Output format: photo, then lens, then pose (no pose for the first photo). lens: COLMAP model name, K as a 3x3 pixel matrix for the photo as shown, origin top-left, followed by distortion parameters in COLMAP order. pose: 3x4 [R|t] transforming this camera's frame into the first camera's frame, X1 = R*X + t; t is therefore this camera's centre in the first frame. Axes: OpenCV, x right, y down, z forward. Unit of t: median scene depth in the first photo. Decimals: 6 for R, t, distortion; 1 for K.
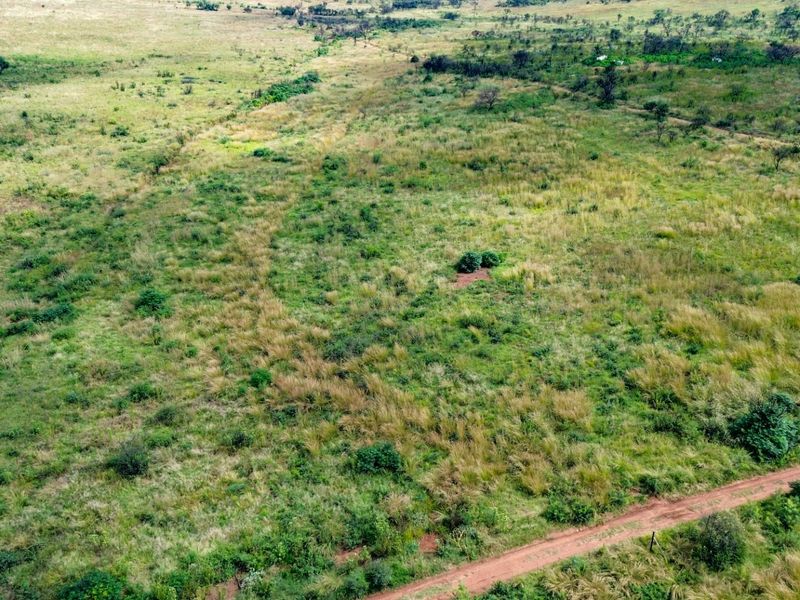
lens RADIAL K [[639.0, 0, 400.3], [0, 639.0, 300.3], [0, 0, 1]] dist [0.046799, -0.009337]
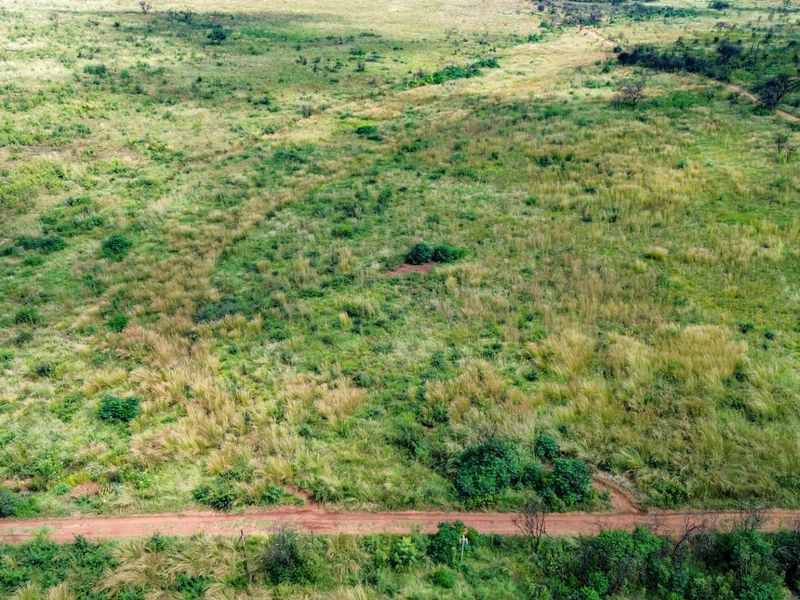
lens RADIAL K [[639.0, 0, 400.1], [0, 639.0, 299.6], [0, 0, 1]] dist [0.046799, -0.009337]
pose [[0.944642, 0.164223, -0.284045, 0.335125], [-0.158923, 0.986407, 0.041771, -0.024681], [0.287044, 0.005683, 0.957901, 0.055976]]
